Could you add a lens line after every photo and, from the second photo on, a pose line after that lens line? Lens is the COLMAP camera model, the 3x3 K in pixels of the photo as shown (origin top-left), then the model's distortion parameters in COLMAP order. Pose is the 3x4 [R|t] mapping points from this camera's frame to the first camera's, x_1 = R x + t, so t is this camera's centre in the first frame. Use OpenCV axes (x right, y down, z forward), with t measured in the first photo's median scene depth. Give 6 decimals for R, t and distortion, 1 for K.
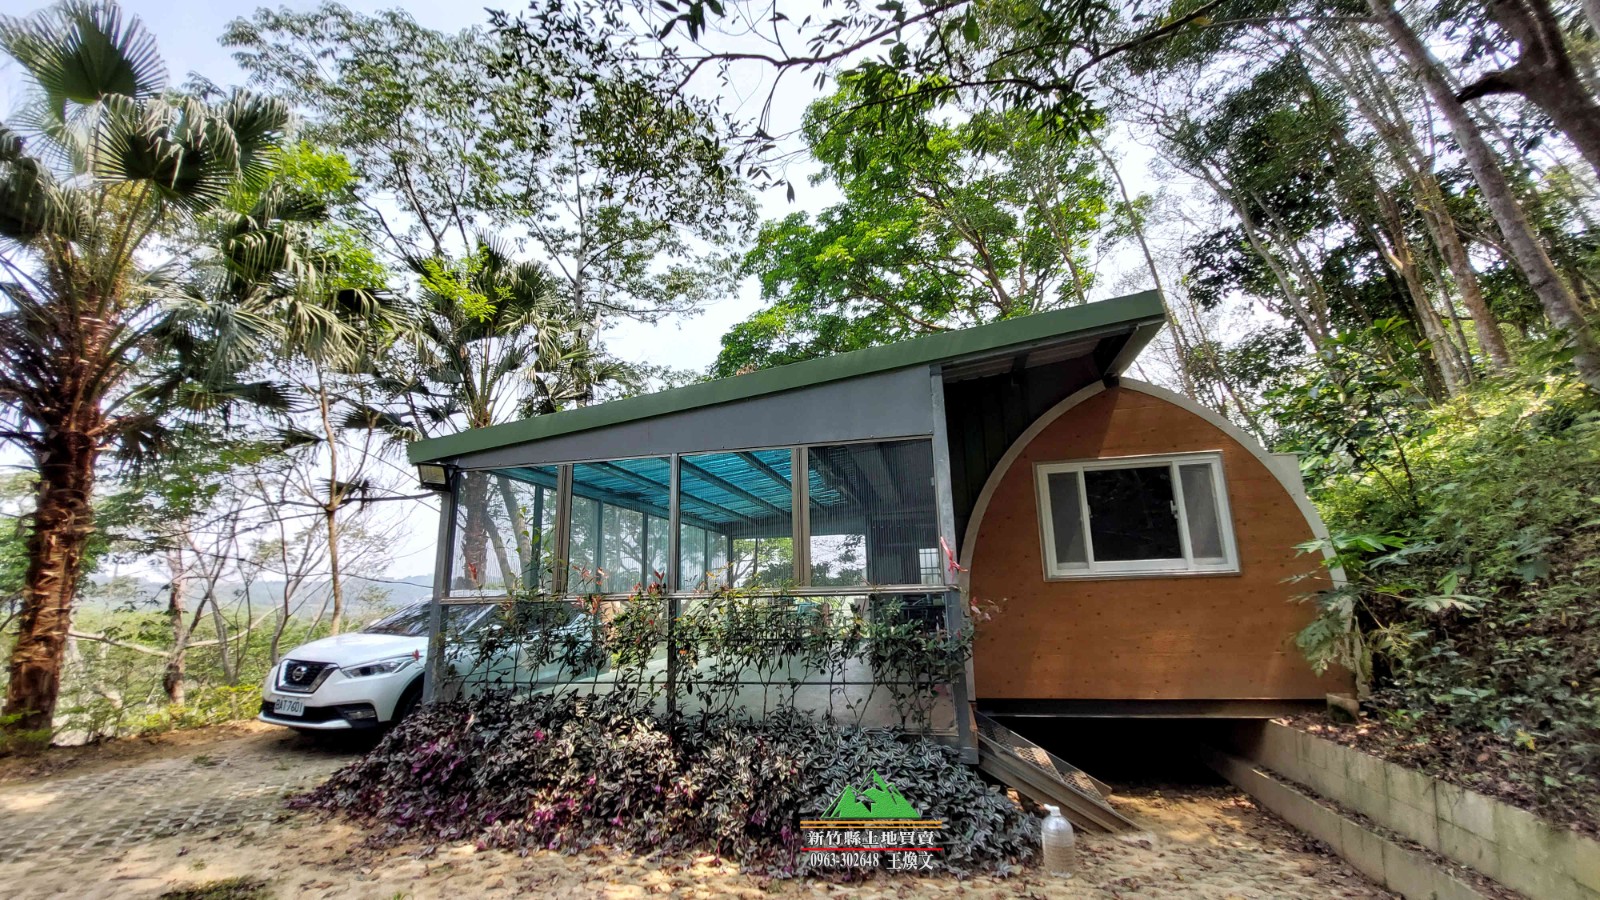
lens RADIAL K [[627.2, 0, 806.0], [0, 627.2, 456.2], [0, 0, 1]] dist [-0.018131, 0.000051]
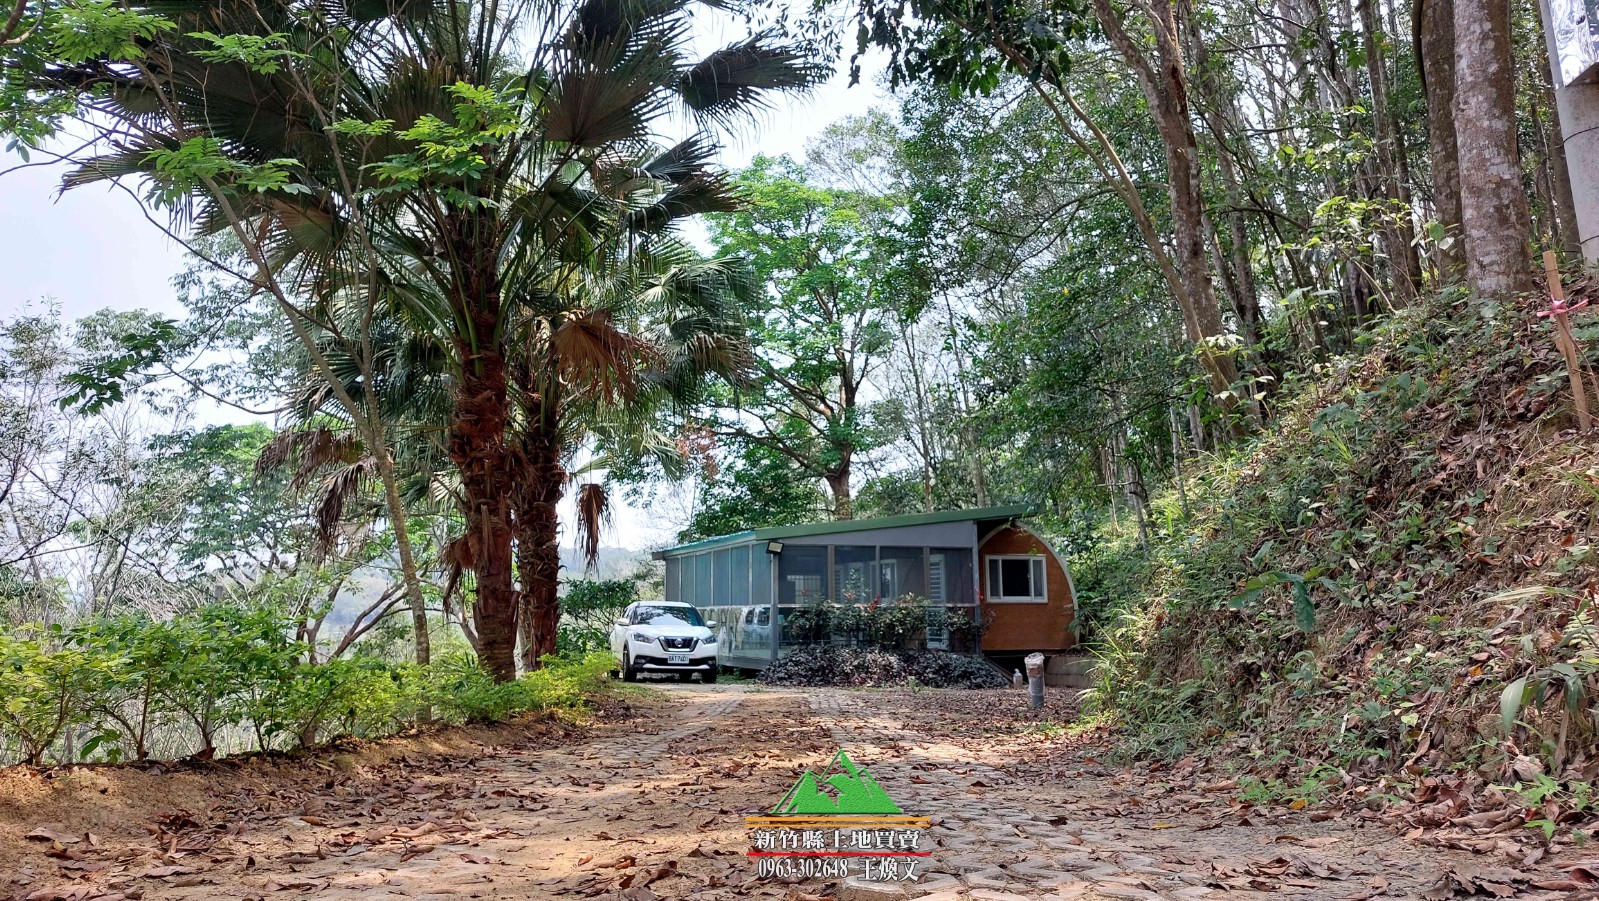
lens RADIAL K [[1131.4, 0, 800.0], [0, 1131.4, 432.4], [0, 0, 1]] dist [0.152657, -0.001198]
pose [[0.835772, 0.104378, 0.539065, -2.550895], [-0.129477, 0.991544, 0.008753, -0.387557], [-0.533593, -0.077112, 0.842219, -2.194497]]
